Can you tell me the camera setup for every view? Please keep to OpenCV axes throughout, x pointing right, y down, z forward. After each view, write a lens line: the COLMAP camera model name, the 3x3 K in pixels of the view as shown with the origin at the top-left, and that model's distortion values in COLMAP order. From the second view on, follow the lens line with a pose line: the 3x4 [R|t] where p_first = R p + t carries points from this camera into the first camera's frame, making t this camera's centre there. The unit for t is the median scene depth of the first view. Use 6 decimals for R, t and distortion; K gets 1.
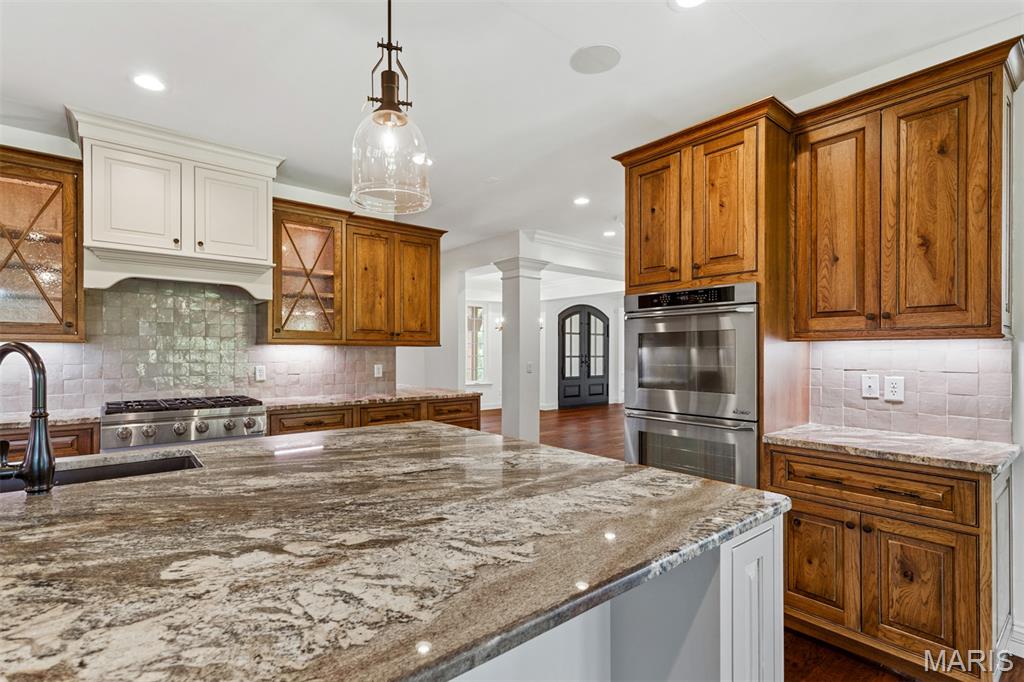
lens RADIAL K [[489.8, 0, 501.6], [0, 489.8, 352.9], [0, 0, 1]] dist [0.002845, 0.002285]
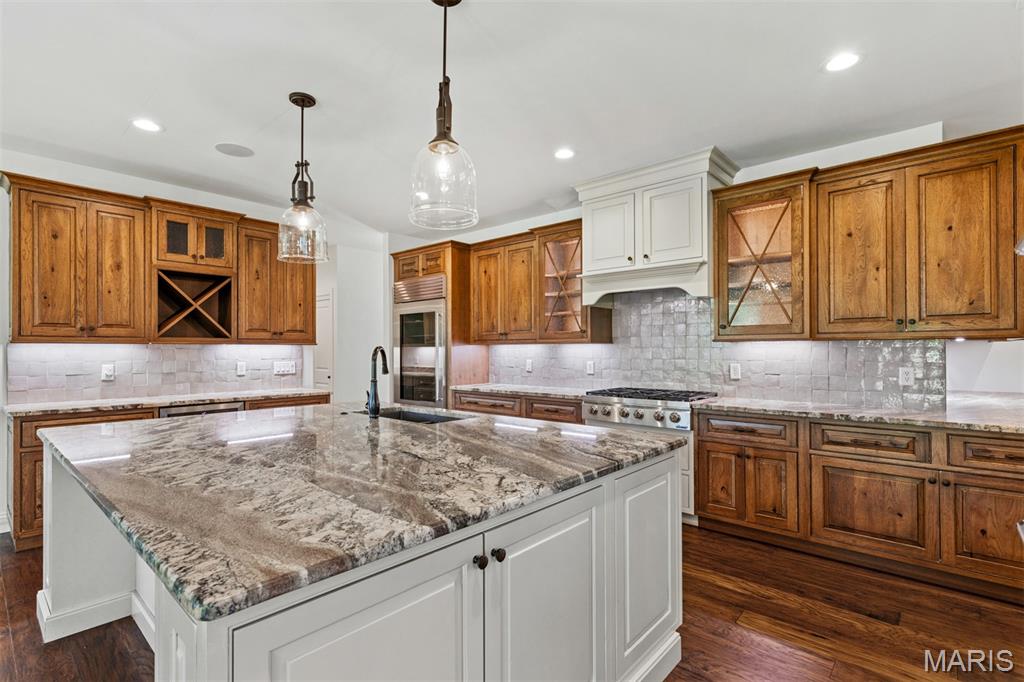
lens RADIAL K [[484.5, 0, 500.4], [0, 484.5, 349.6], [0, 0, 1]] dist [0.004066, 0.000543]
pose [[0.148726, -0.002956, -0.988874, 0.513575], [0.002680, 0.999993, -0.002586, -0.000267], [0.988875, -0.002266, 0.148733, 0.537589]]
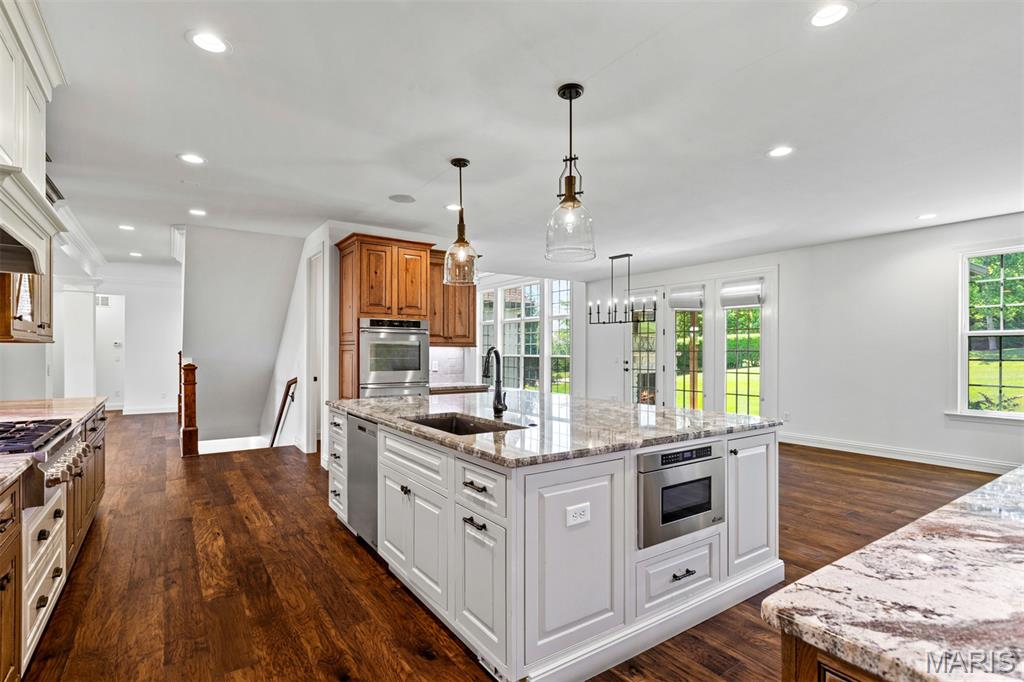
lens RADIAL K [[489.0, 0, 501.7], [0, 489.0, 348.2], [0, 0, 1]] dist [0.004349, 0.001522]
pose [[0.085618, 0.008012, 0.996296, -1.337013], [-0.002286, 0.999967, -0.007846, 0.001231], [-0.996325, -0.001606, 0.085633, 0.353999]]
